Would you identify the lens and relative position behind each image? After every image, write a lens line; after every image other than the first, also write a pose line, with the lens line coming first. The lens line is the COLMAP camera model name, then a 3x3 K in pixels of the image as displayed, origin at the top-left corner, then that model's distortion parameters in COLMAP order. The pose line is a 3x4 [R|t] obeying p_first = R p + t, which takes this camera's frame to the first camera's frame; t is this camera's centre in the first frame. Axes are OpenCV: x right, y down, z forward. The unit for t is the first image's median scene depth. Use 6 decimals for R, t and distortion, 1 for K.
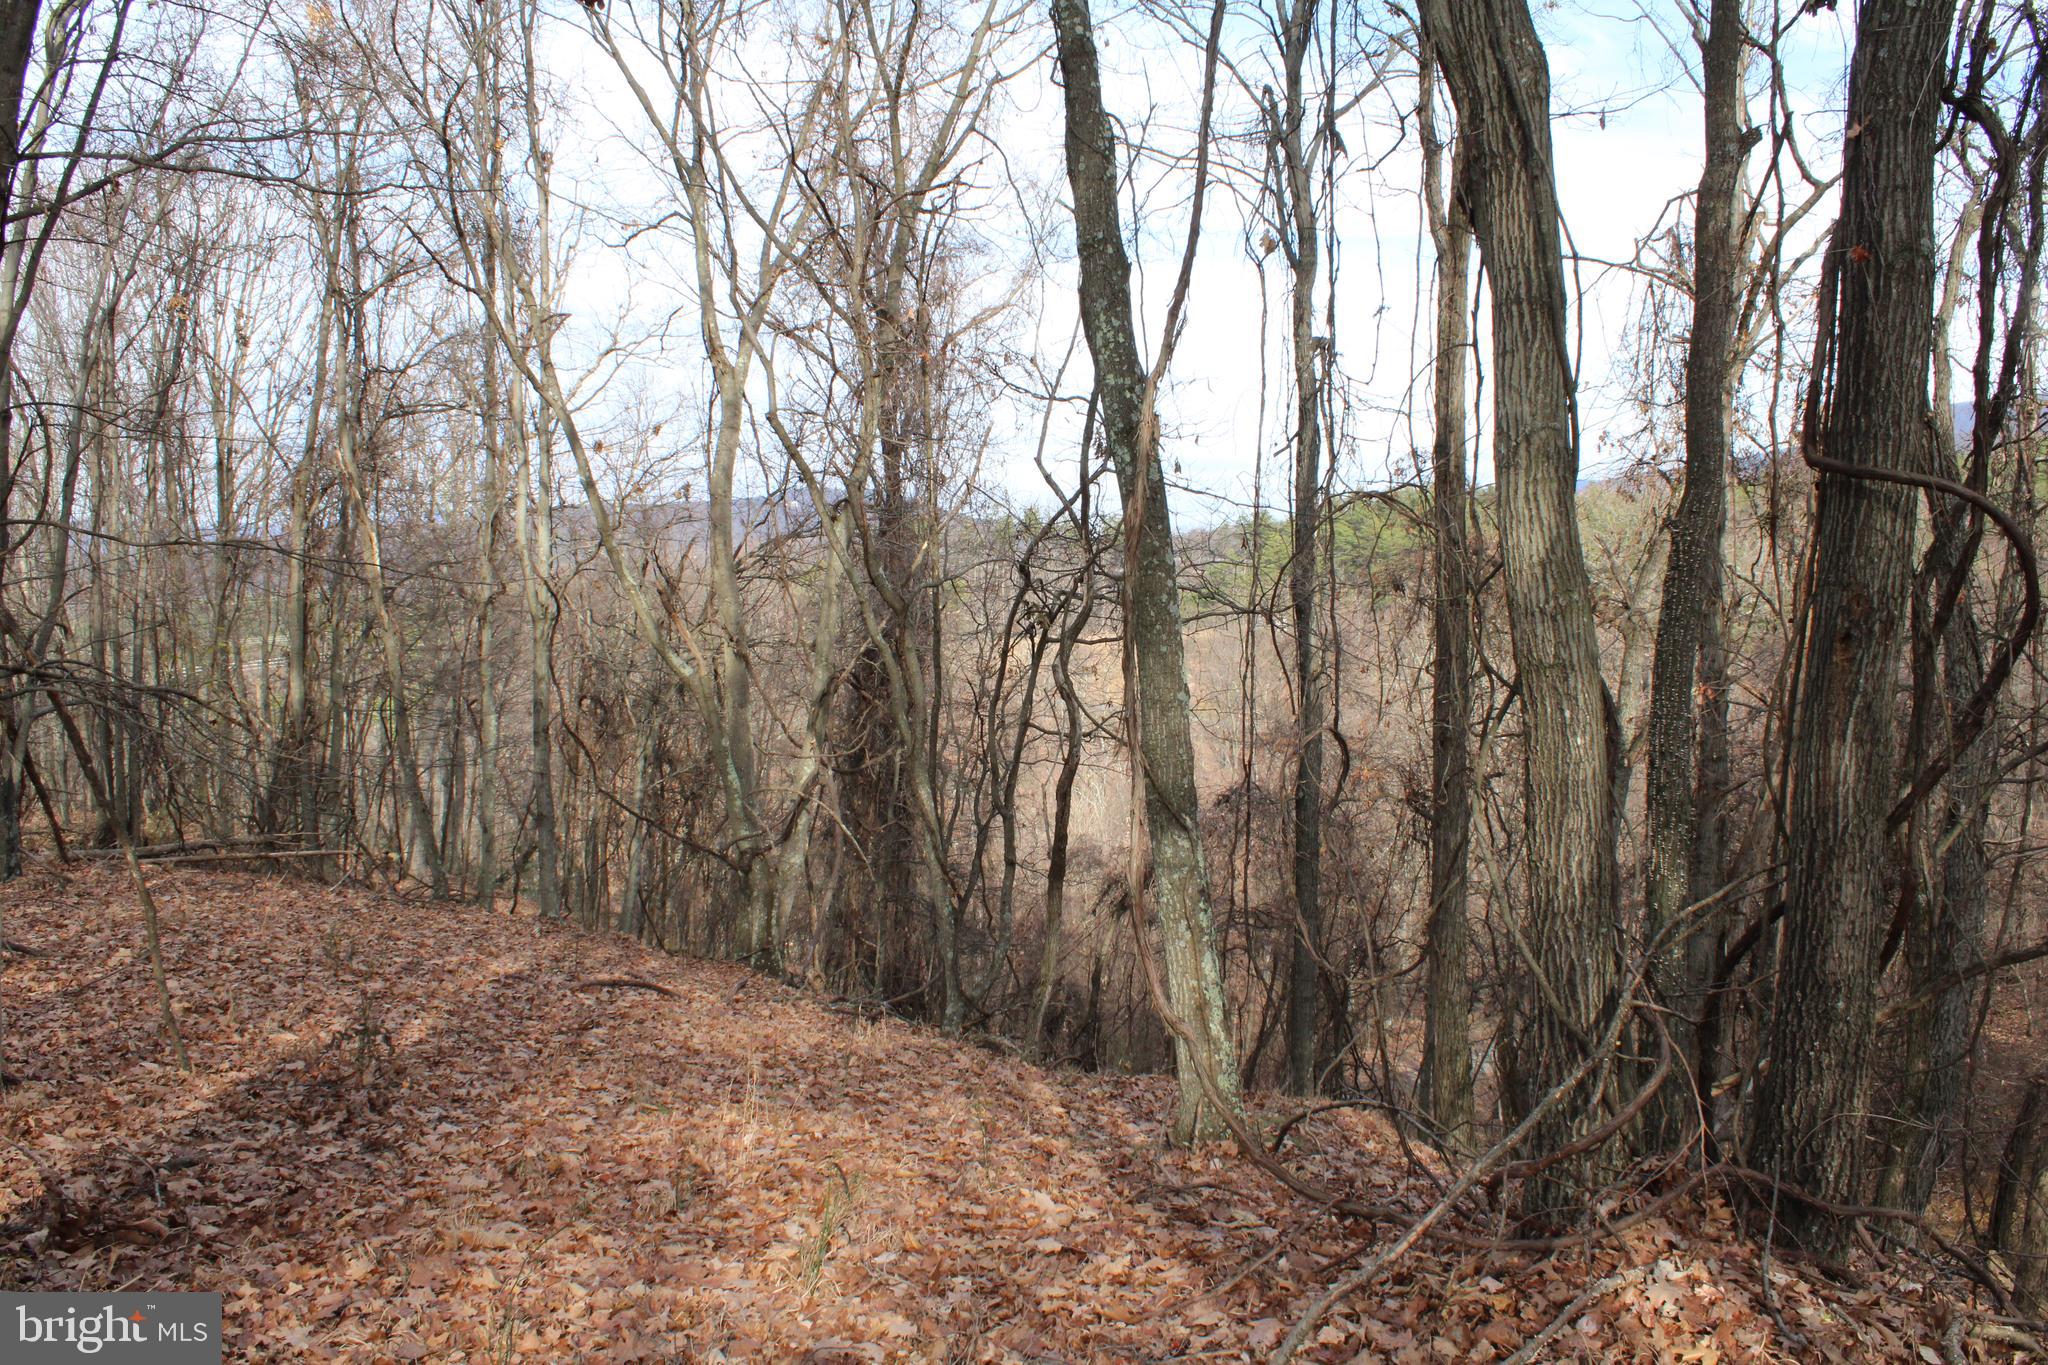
lens RADIAL K [[1851.7, 0, 1024.0], [0, 1851.7, 682.5], [0, 0, 1]] dist [-0.189359, 0.225158]
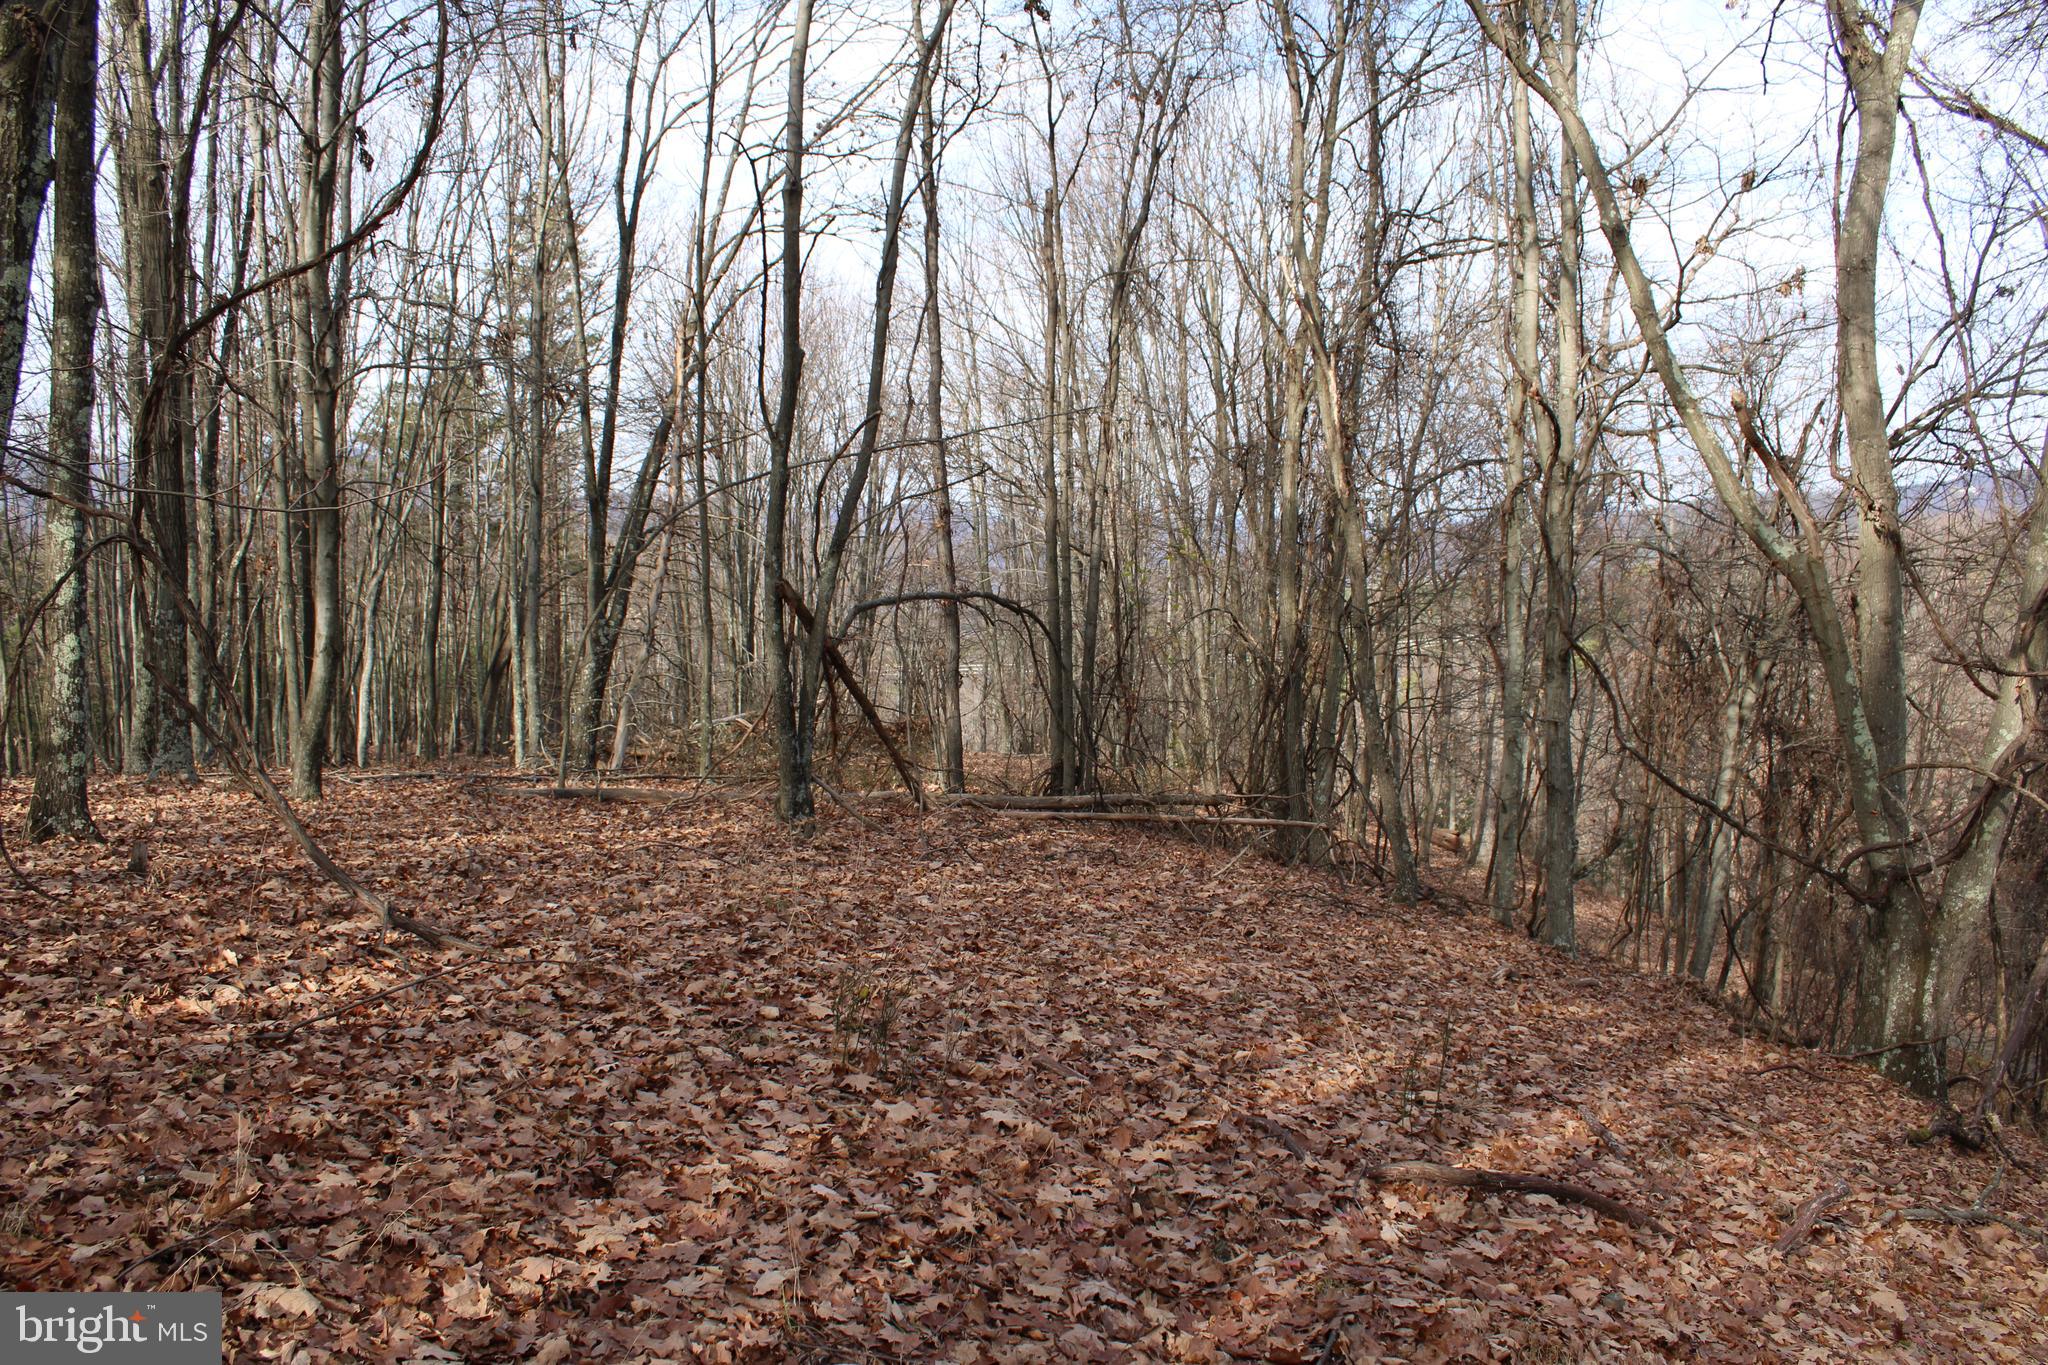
lens RADIAL K [[1851.7, 0, 1024.0], [0, 1851.7, 682.5], [0, 0, 1]] dist [-0.189359, 0.225158]
pose [[0.819462, 0.033559, -0.572150, -0.052174], [-0.032019, 0.999406, 0.012760, 0.033902], [0.572239, 0.007863, 0.820049, 0.383371]]
